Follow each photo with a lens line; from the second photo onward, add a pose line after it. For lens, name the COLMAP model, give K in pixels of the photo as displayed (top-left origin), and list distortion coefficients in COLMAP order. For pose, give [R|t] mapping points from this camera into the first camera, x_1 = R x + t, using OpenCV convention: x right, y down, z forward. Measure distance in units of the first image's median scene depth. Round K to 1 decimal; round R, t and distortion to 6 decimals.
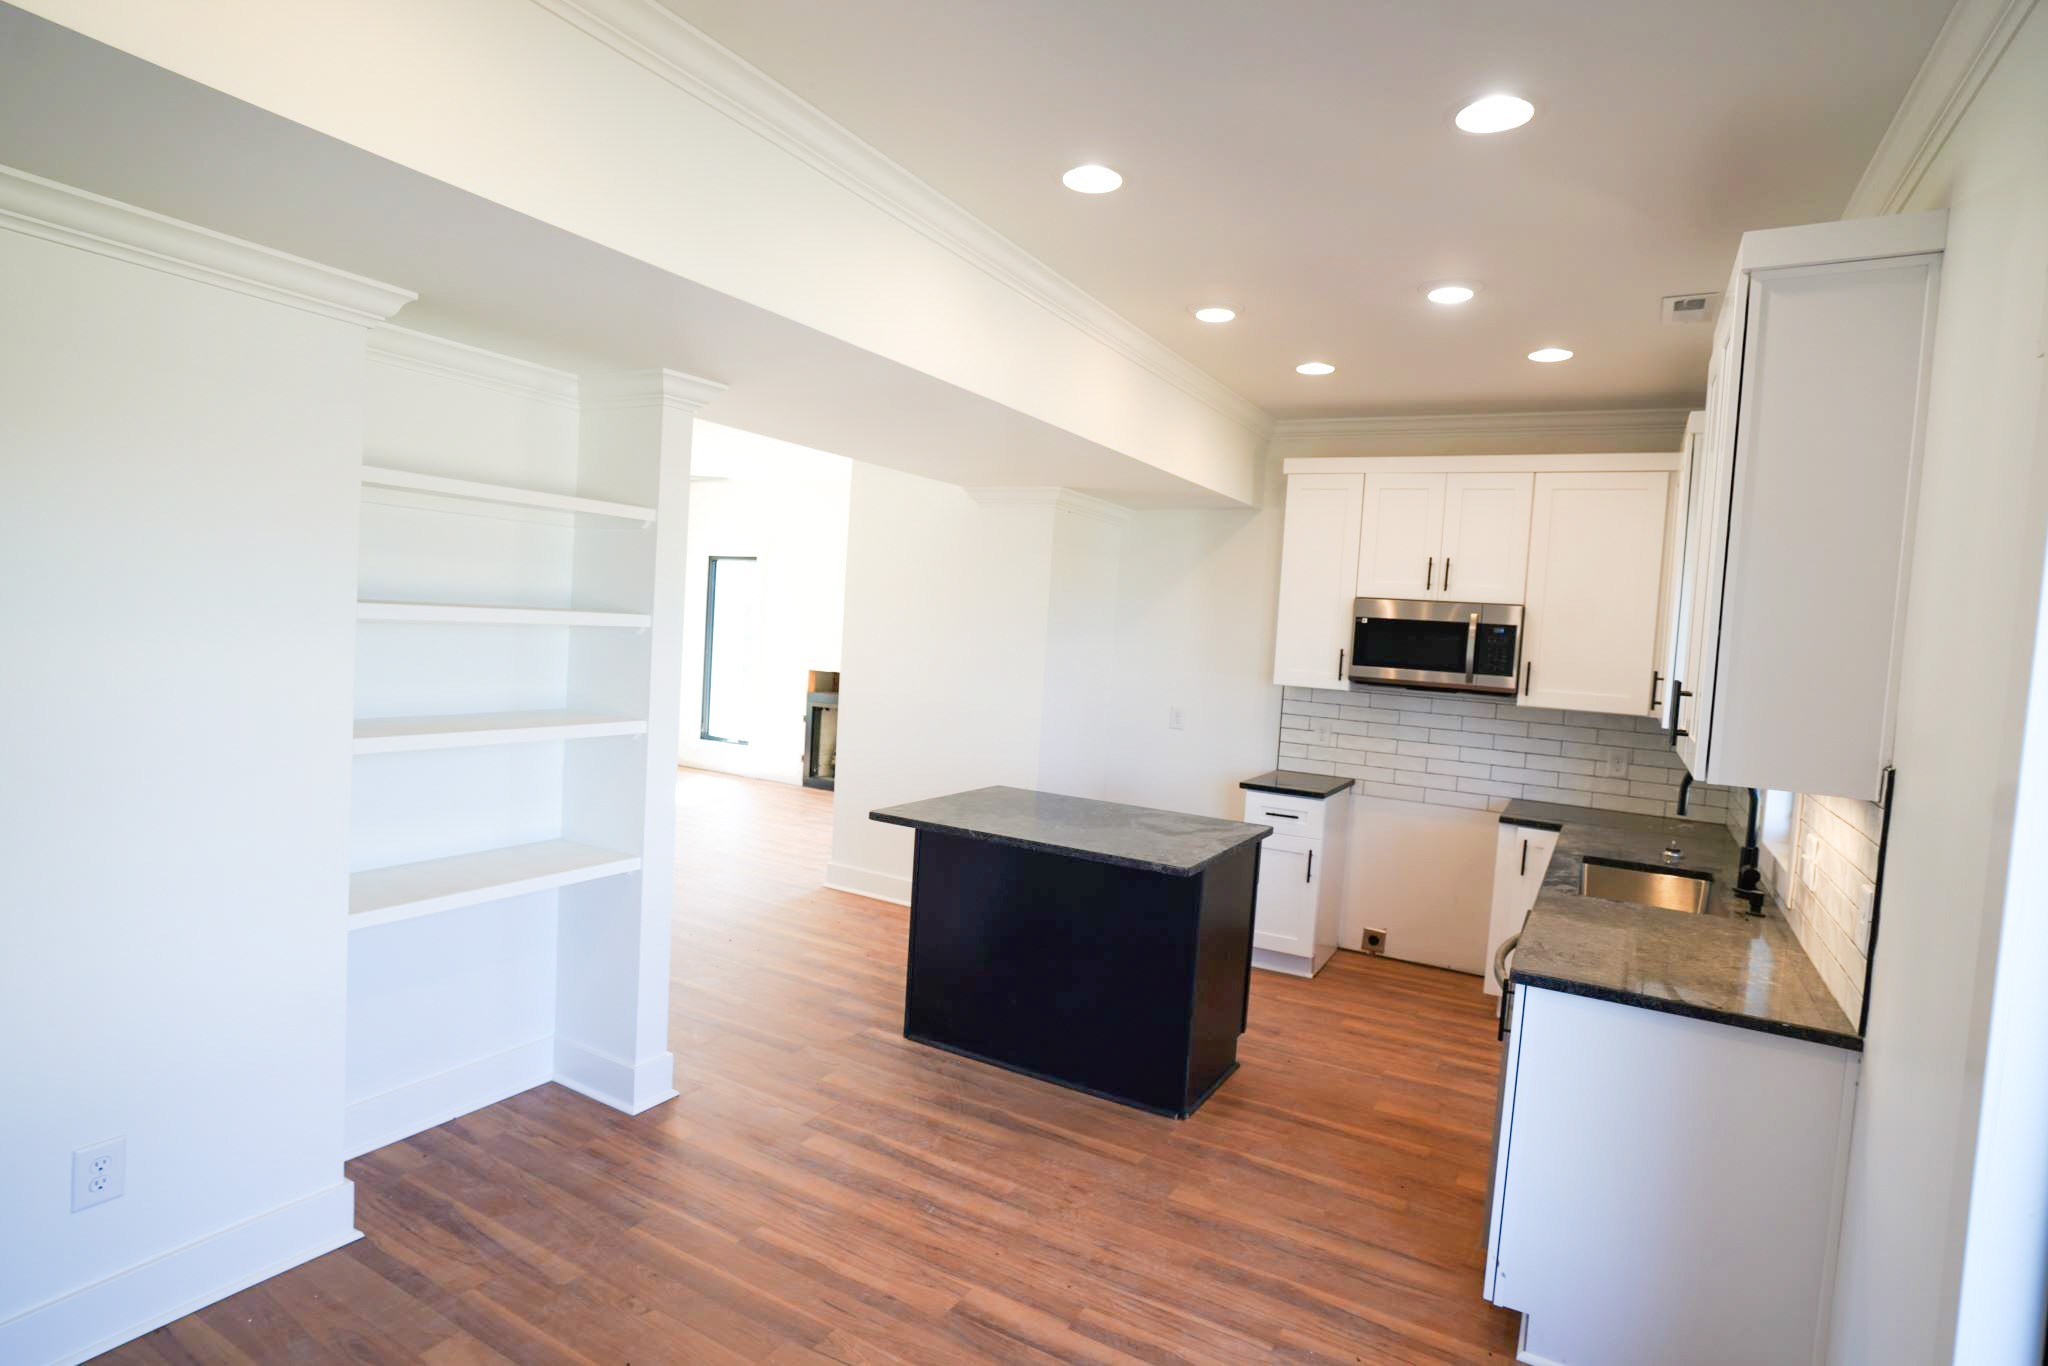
lens RADIAL K [[1084.7, 0, 1027.8], [0, 1084.7, 682.7], [0, 0, 1]] dist [-0.034881, 0.002673]
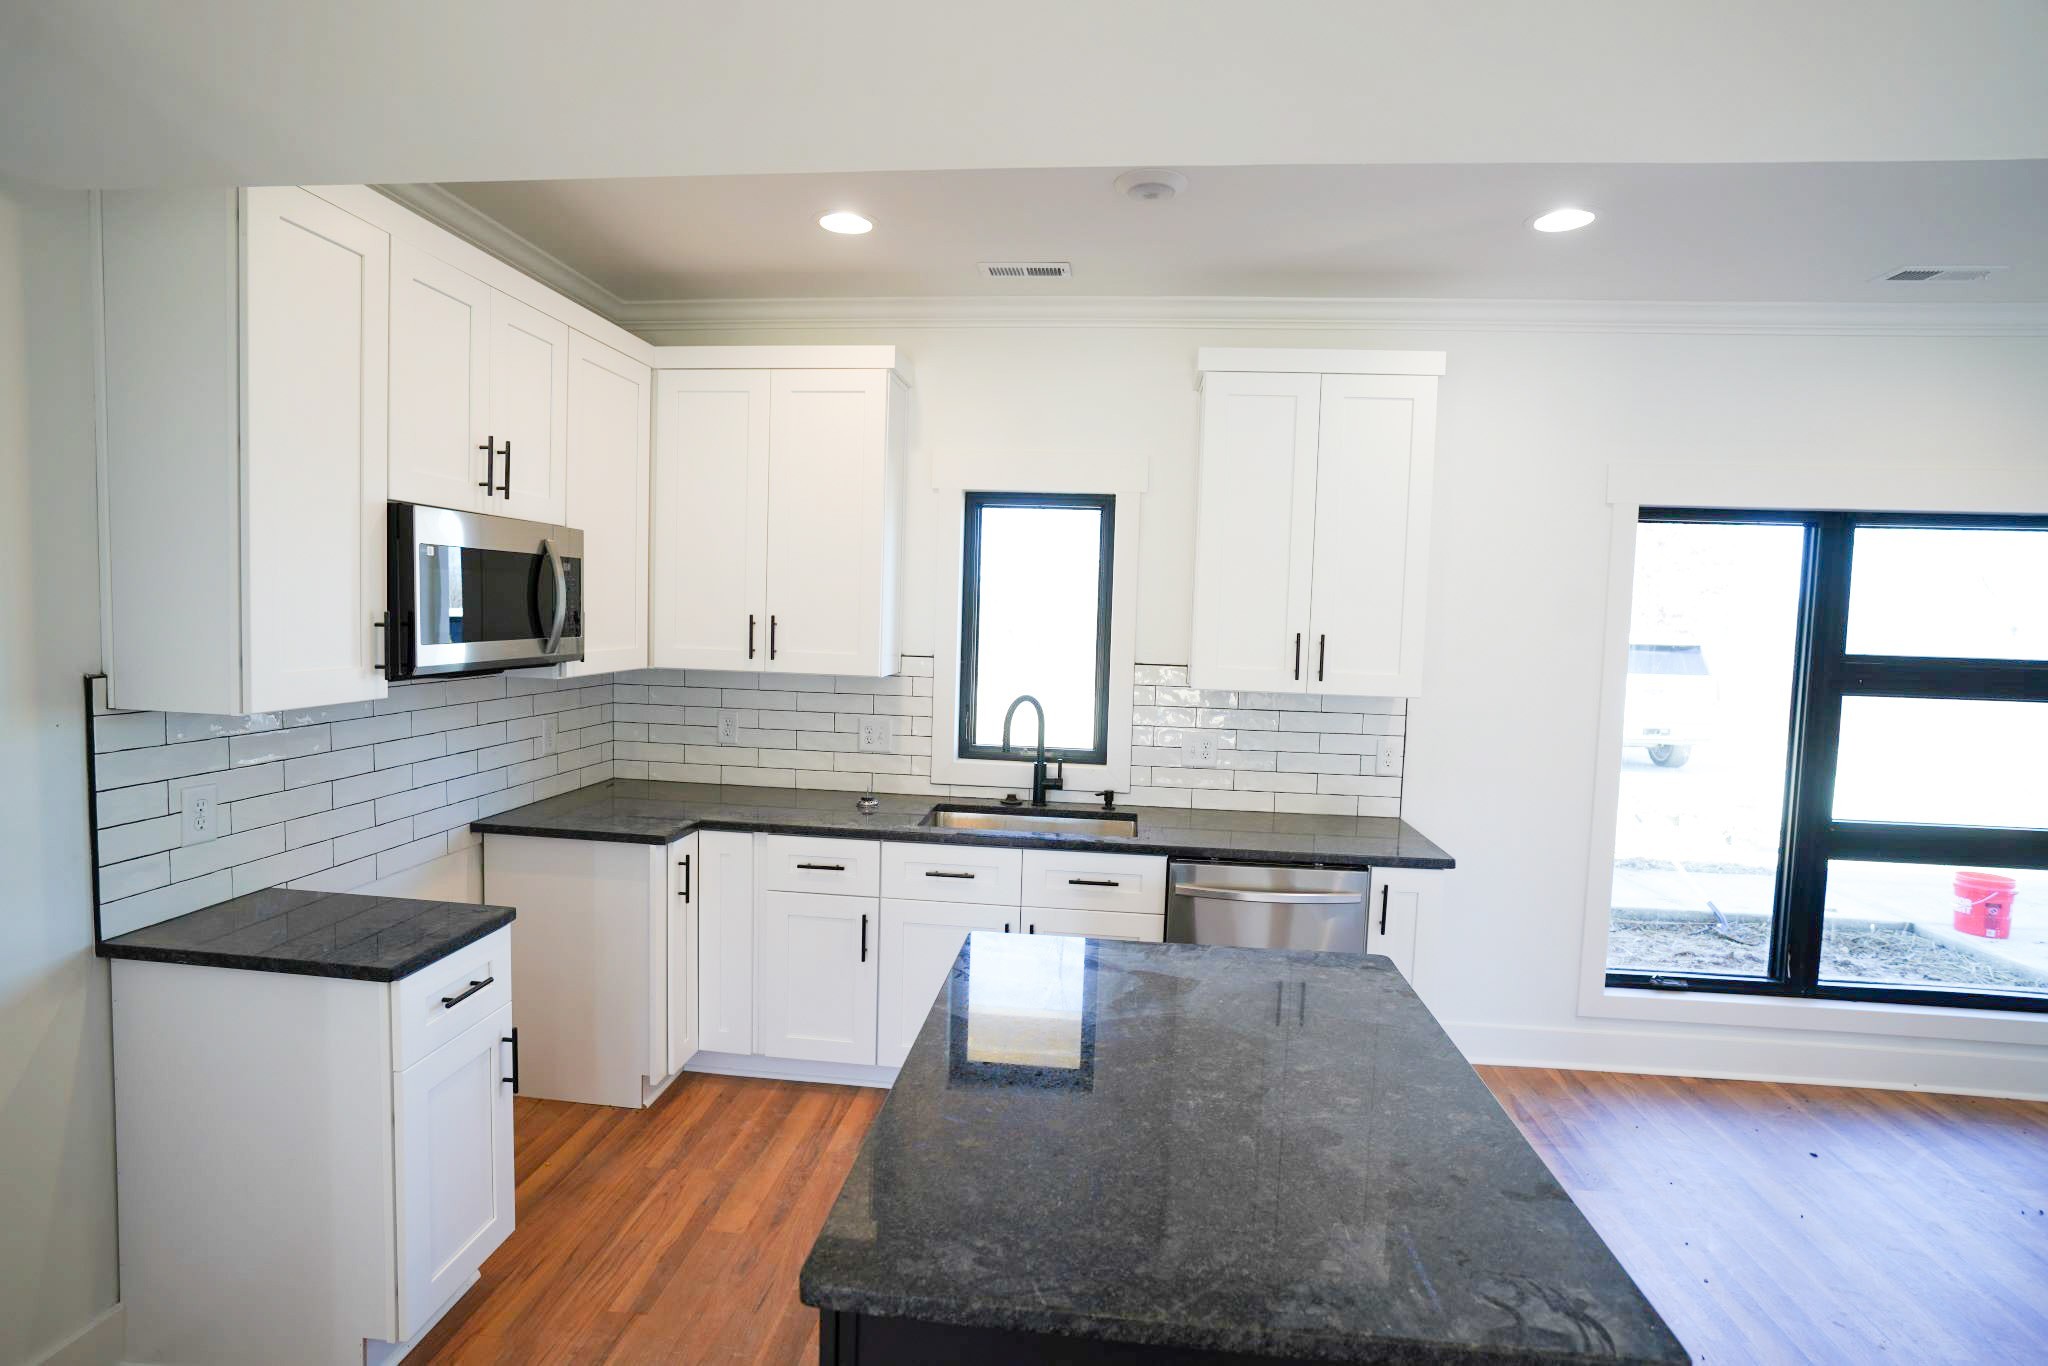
lens RADIAL K [[1023.6, 0, 1017.6], [0, 1023.6, 675.4], [0, 0, 1]] dist [-0.045390, 0.006163]
pose [[-0.387955, -0.133401, 0.911973, -0.222514], [-0.000084, 0.989475, 0.144702, -0.069428], [-0.921678, 0.056062, -0.383883, 0.952628]]
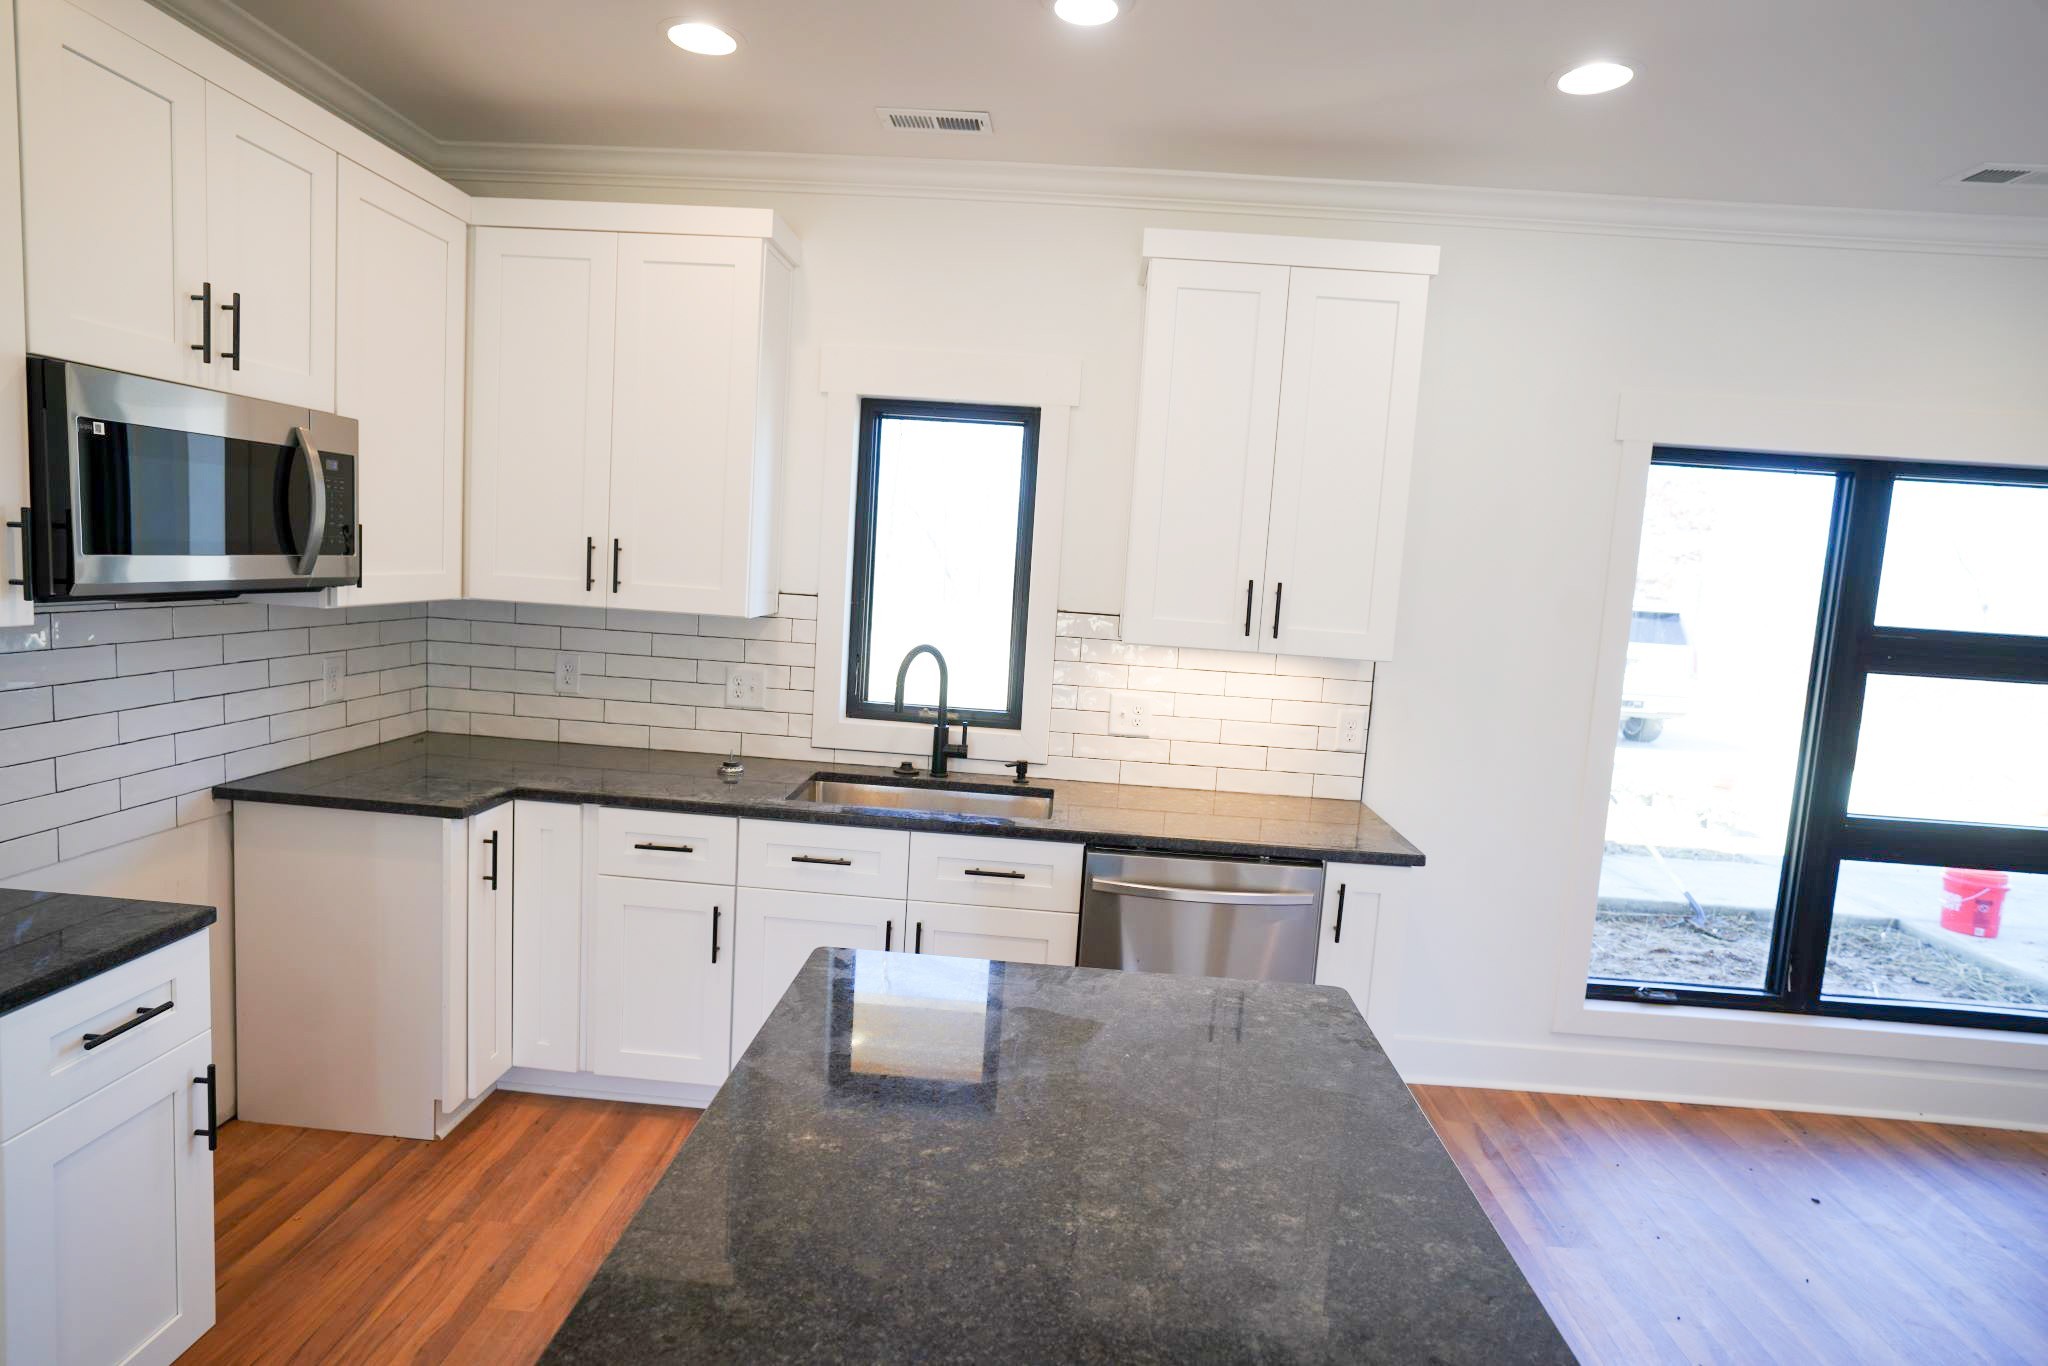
lens RADIAL K [[1084.7, 0, 1027.2], [0, 1084.7, 670.2], [0, 0, 1]] dist [-0.034881, 0.002673]
pose [[-0.439674, -0.182441, 0.879433, -0.158176], [-0.038181, 0.982064, 0.184643, -0.056501], [-0.897346, 0.047605, -0.438753, 0.897953]]
